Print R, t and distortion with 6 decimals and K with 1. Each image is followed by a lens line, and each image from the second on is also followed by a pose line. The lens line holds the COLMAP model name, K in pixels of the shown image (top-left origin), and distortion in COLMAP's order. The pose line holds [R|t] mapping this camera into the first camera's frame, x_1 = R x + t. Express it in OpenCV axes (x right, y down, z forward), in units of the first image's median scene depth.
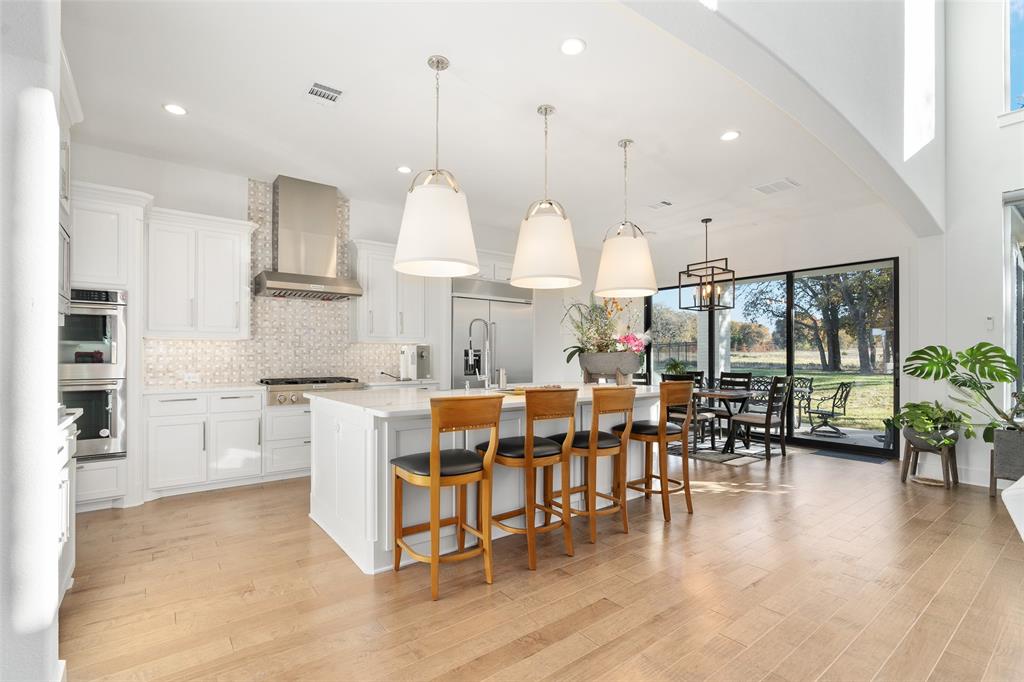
lens RADIAL K [[463.7, 0, 511.4], [0, 463.7, 358.8], [0, 0, 1]] dist [-0.002774, -0.000083]
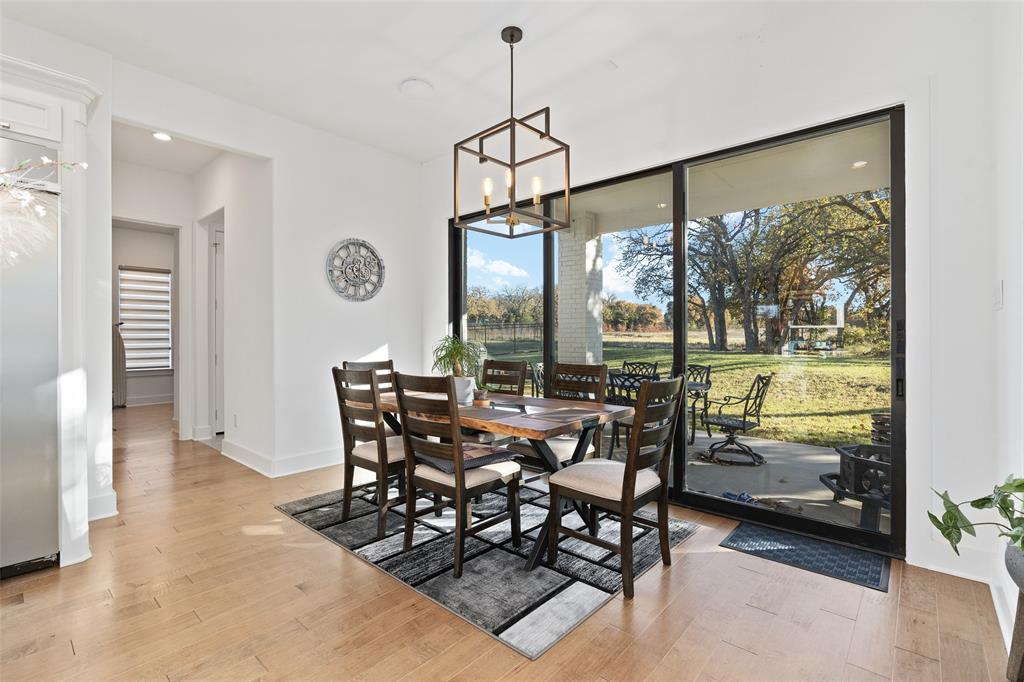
lens RADIAL K [[463.7, 0, 506.1], [0, 463.7, 338.5], [0, 0, 1]] dist [-0.002774, -0.000083]
pose [[0.983366, -0.001770, 0.181626, 0.269625], [0.002024, 0.999997, -0.001211, 0.002816], [-0.181623, 0.001559, 0.983367, 0.446794]]
